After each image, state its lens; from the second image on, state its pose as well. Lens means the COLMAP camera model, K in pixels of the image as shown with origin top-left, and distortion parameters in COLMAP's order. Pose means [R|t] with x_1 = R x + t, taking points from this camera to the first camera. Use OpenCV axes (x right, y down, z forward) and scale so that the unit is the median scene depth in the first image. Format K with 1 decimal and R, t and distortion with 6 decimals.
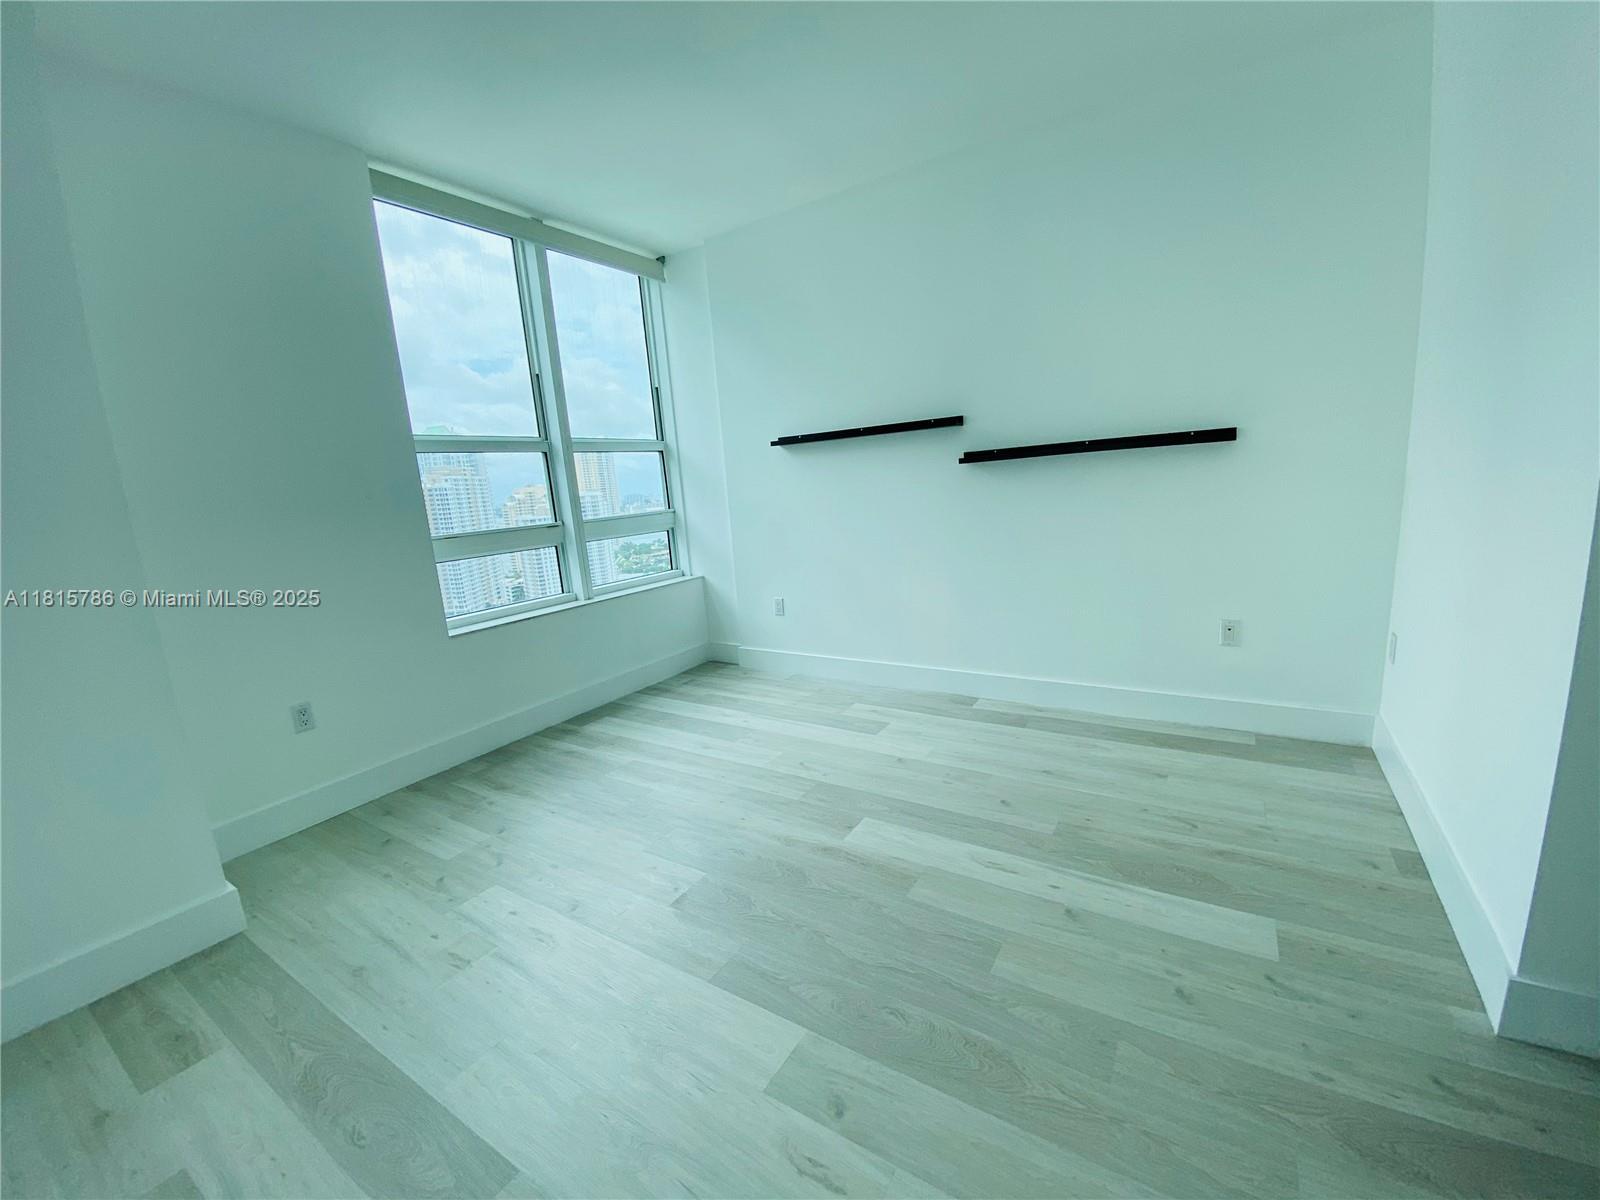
lens RADIAL K [[647.9, 0, 788.2], [0, 647.9, 609.8], [0, 0, 1]] dist [0.015621, -0.017511]
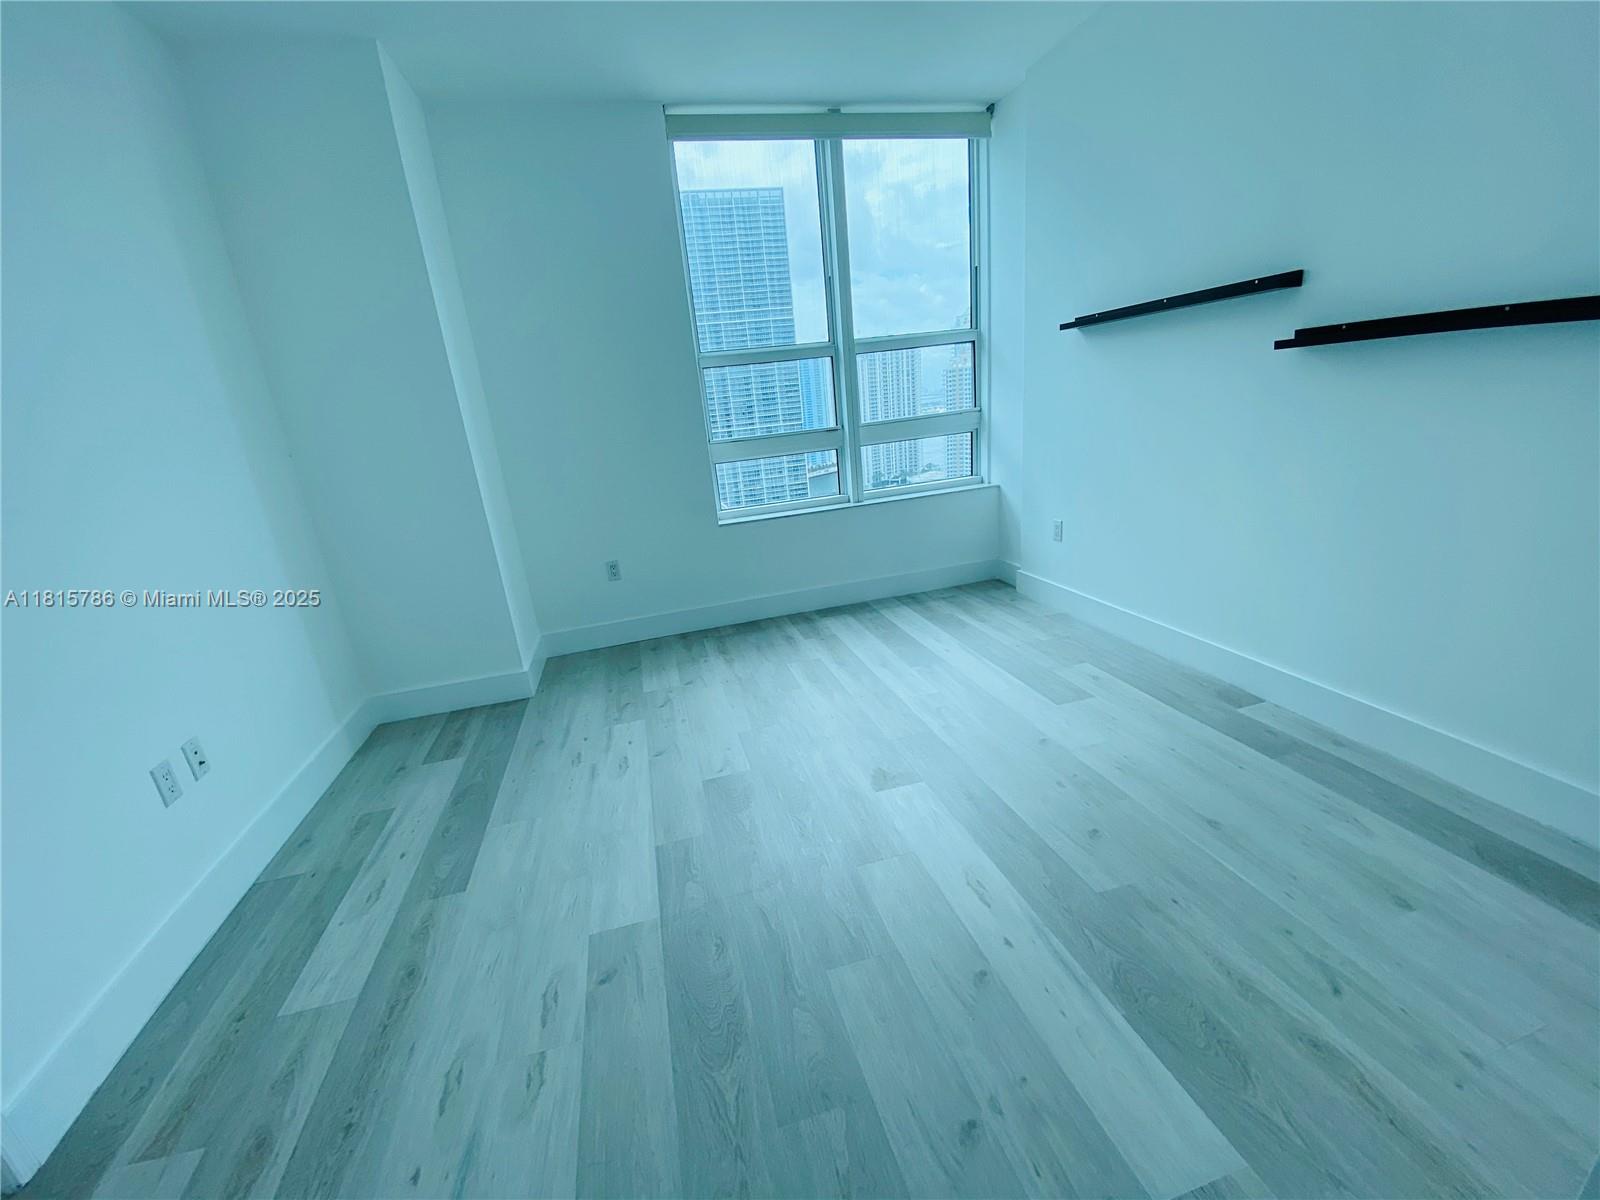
lens RADIAL K [[647.9, 0, 786.7], [0, 647.9, 607.2], [0, 0, 1]] dist [0.015621, -0.017511]
pose [[0.737096, 0.201515, -0.645044, 0.404357], [-0.088156, 0.975022, 0.203866, -0.067698], [0.670014, -0.093404, 0.736449, 0.177031]]
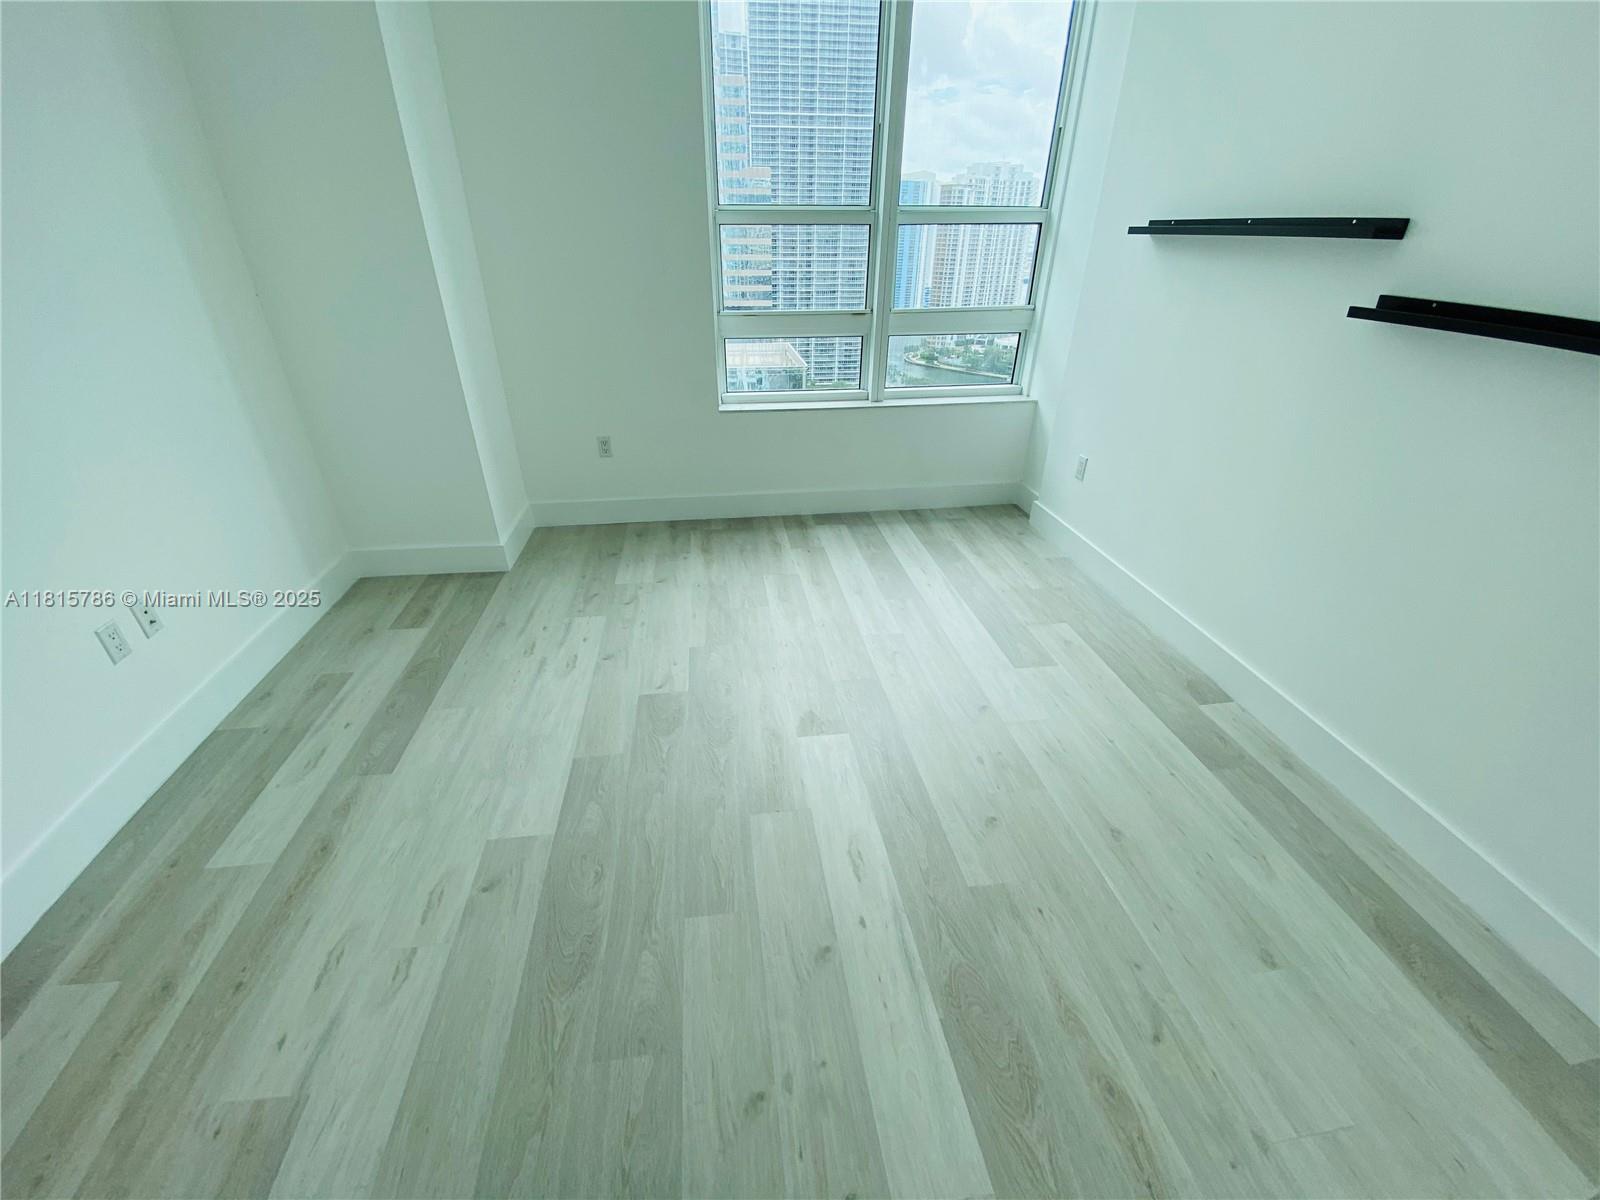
lens RADIAL K [[647.9, 0, 786.4], [0, 647.9, 608.3], [0, 0, 1]] dist [0.015621, -0.017511]
pose [[0.648872, 0.438317, -0.621967, 0.431954], [-0.196185, 0.886150, 0.419821, -0.156366], [0.735171, -0.150389, 0.660990, 0.285905]]
